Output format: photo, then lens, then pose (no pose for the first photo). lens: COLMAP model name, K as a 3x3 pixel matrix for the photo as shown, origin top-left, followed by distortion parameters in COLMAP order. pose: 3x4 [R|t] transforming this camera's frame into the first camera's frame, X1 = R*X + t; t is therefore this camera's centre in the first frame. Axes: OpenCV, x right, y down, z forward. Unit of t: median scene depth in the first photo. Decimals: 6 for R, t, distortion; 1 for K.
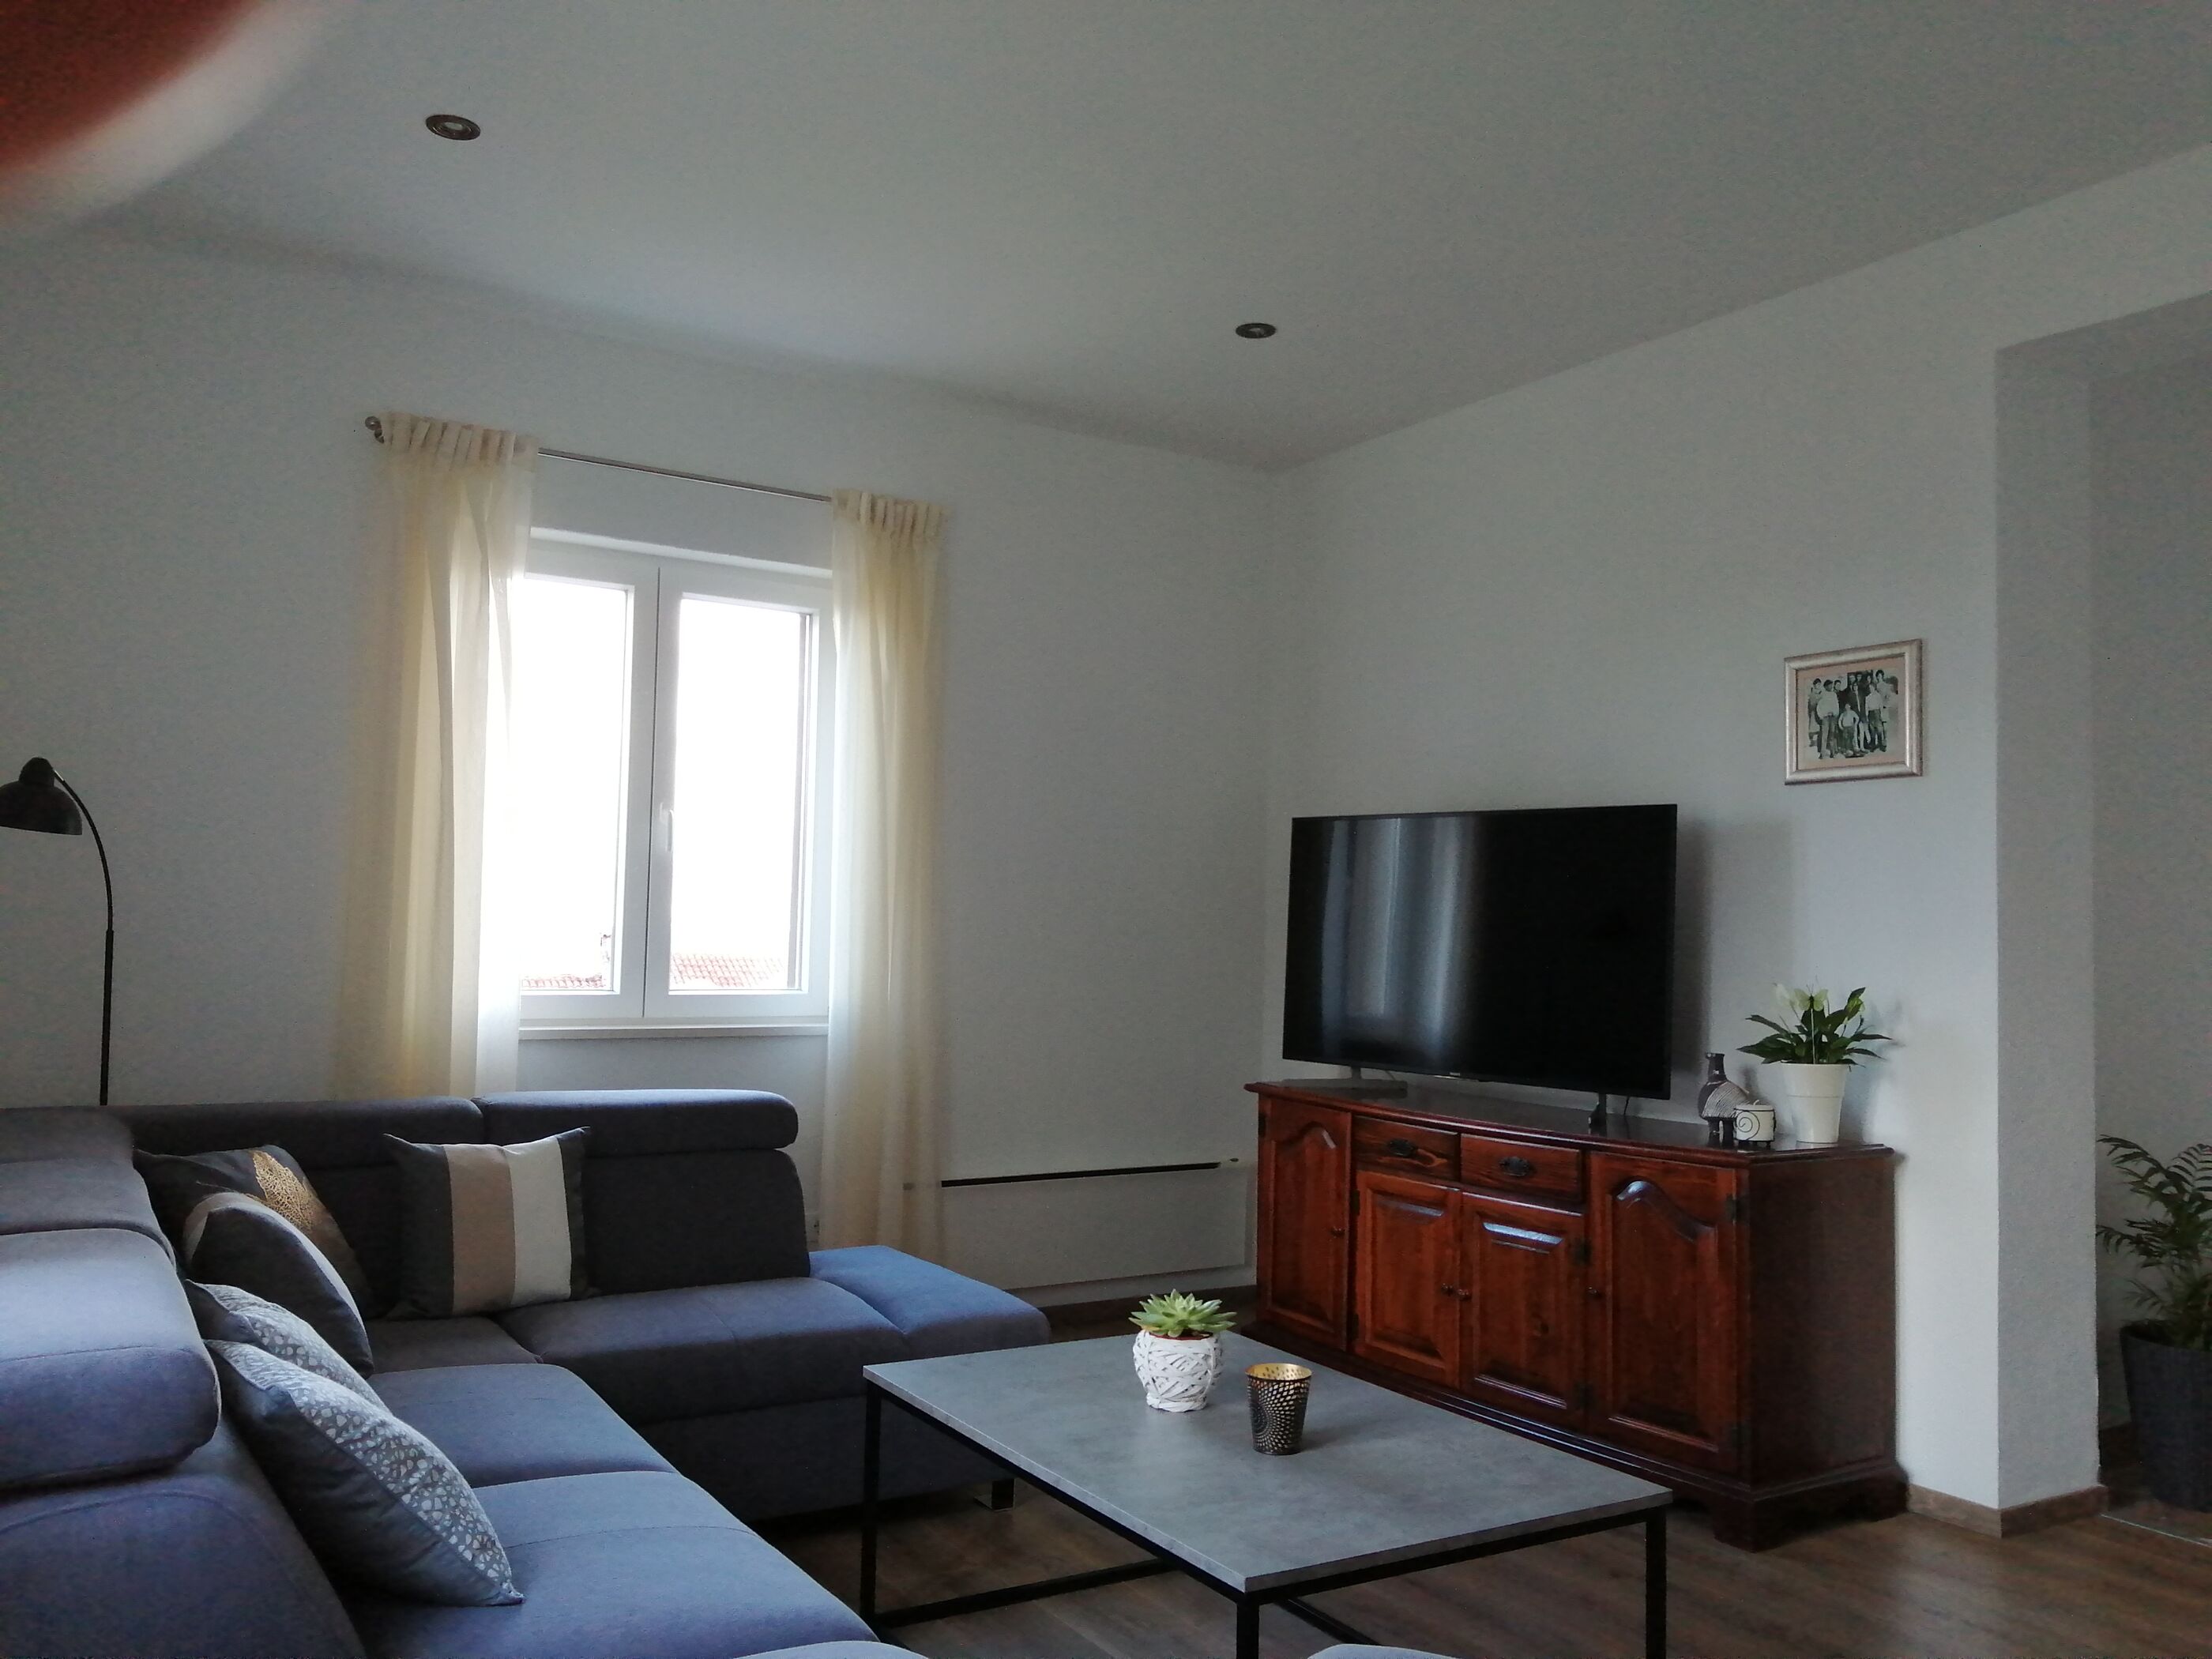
lens RADIAL K [[1745.1, 0, 1106.0], [0, 1745.1, 829.5], [0, 0, 1]] dist [-0.001292, -0.000561]
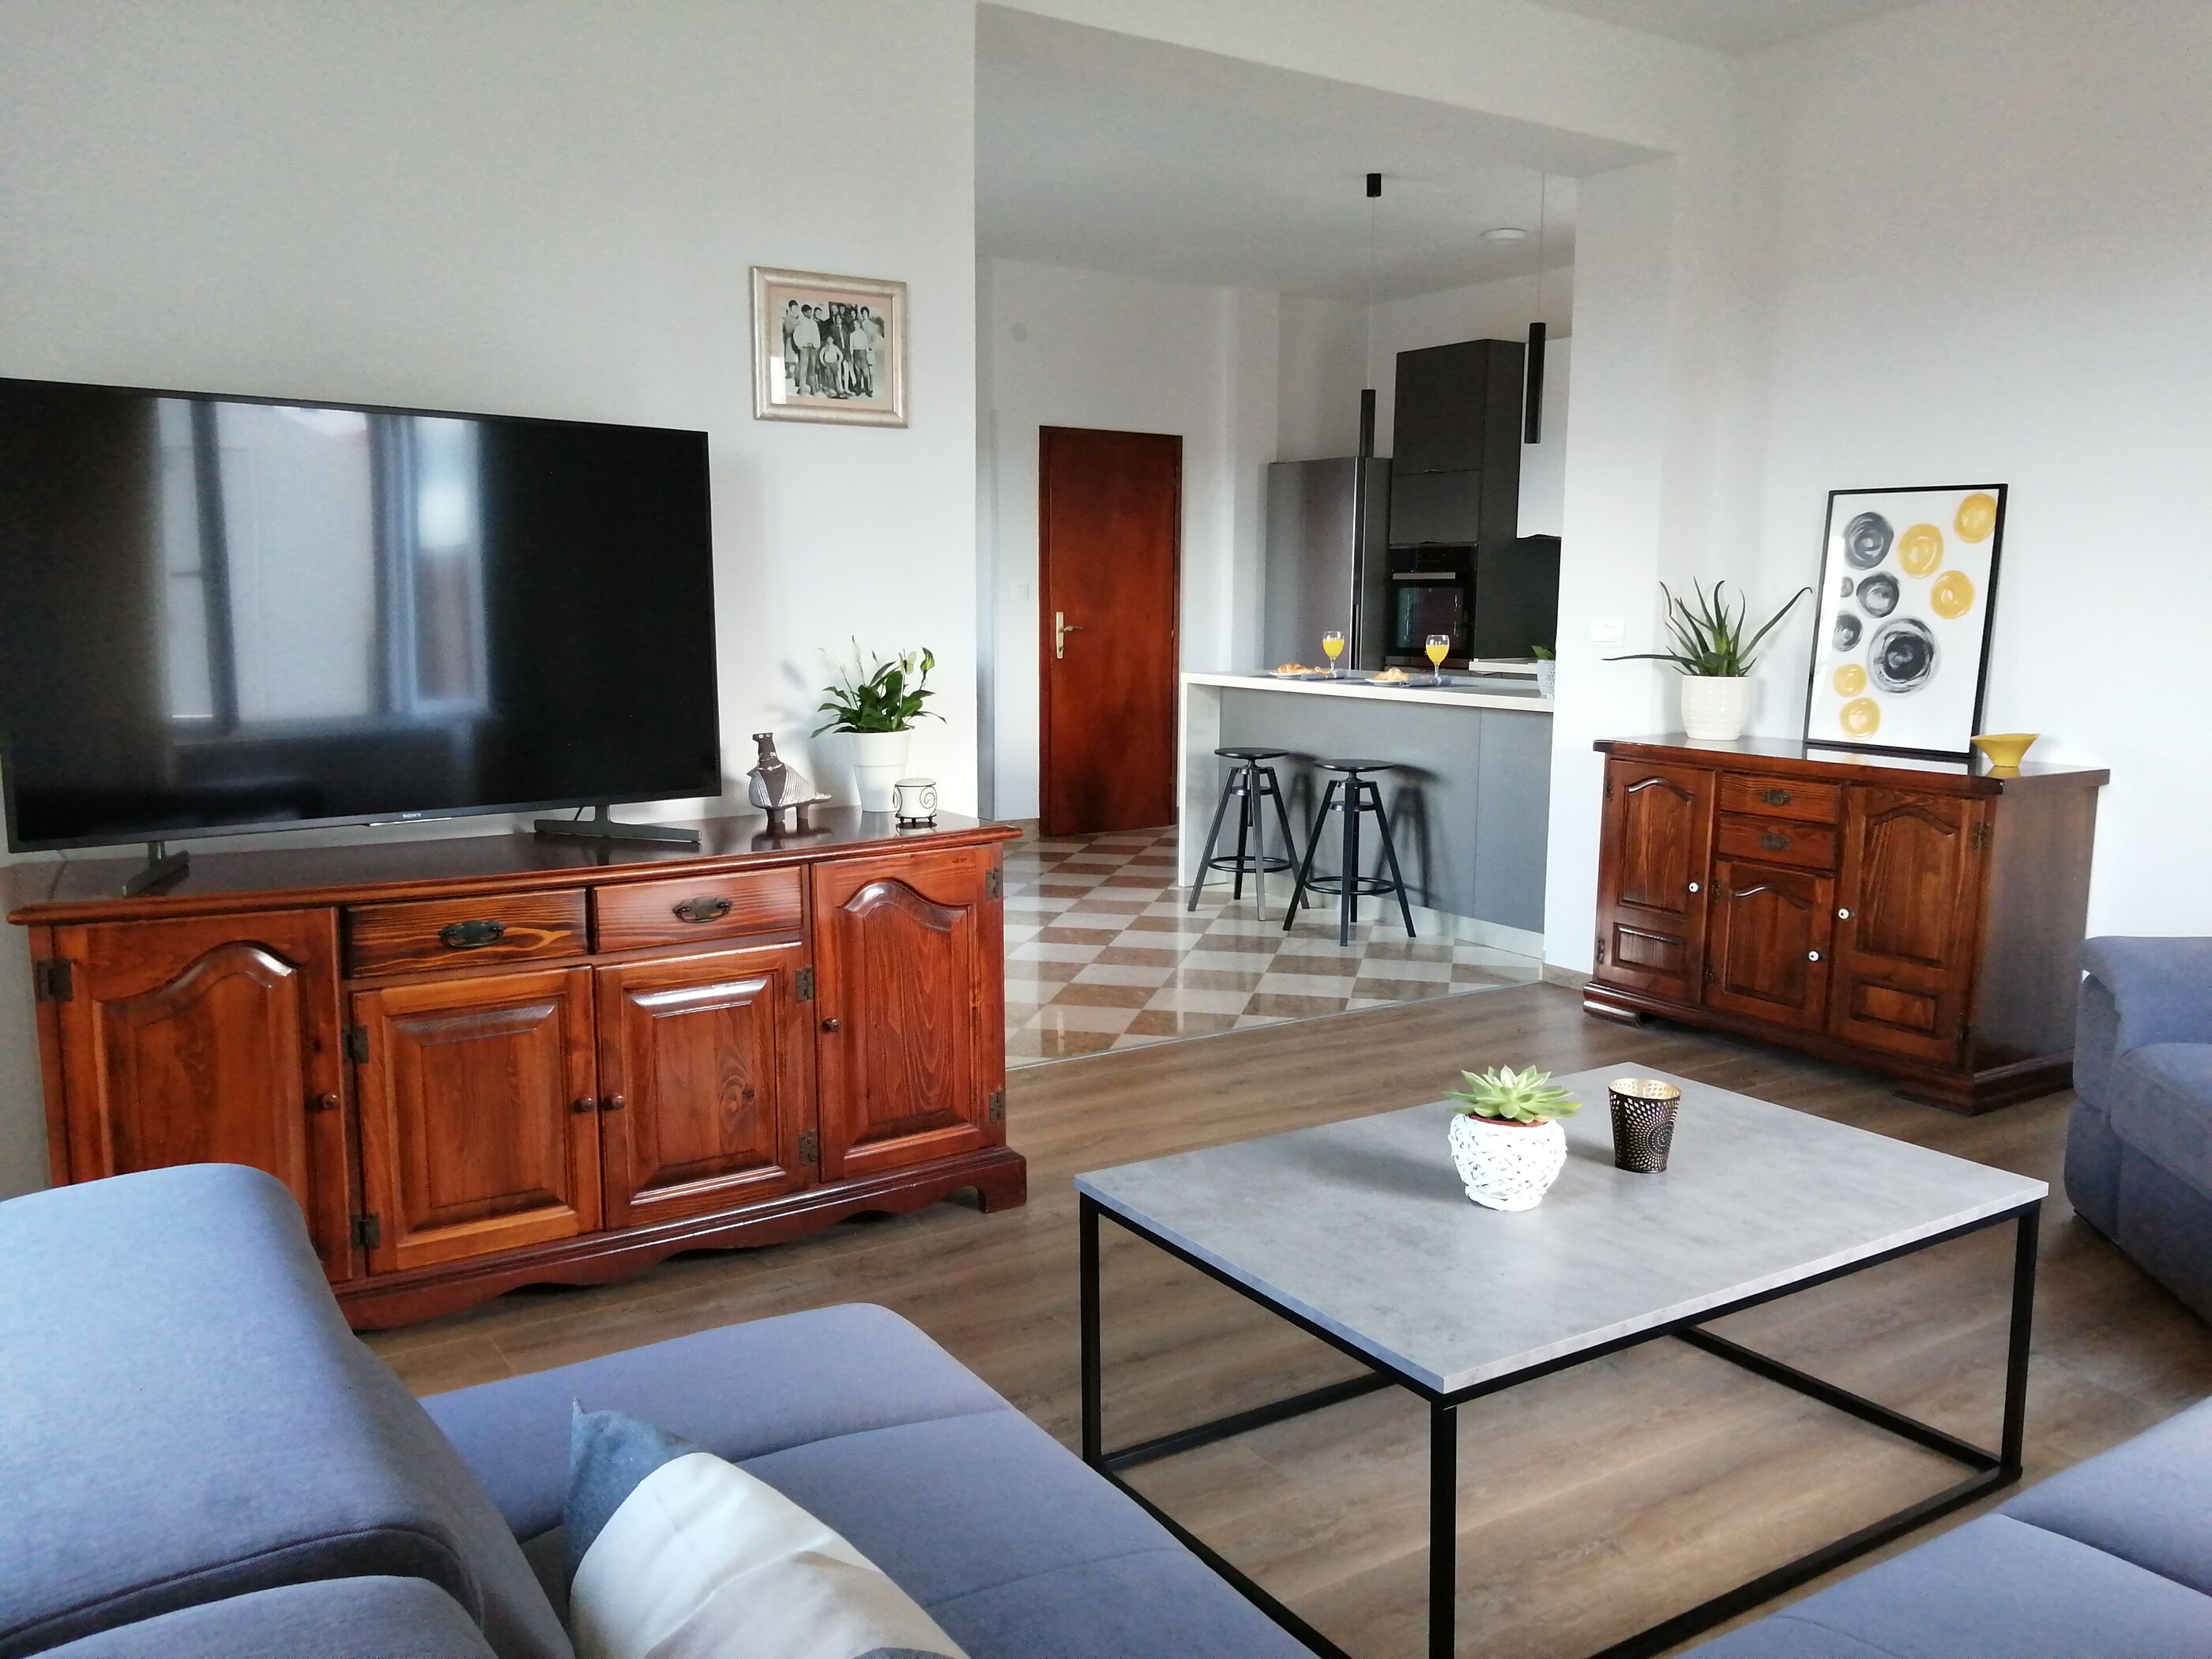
lens RADIAL K [[1693.2, 0, 1104.9], [0, 1693.2, 867.3], [0, 0, 1]] dist [-0.004252, -0.002064]
pose [[-0.023515, -0.190017, 0.981499, -0.502743], [-0.064373, 0.980021, 0.188189, 0.024434], [-0.997649, -0.058757, -0.035277, 0.865538]]
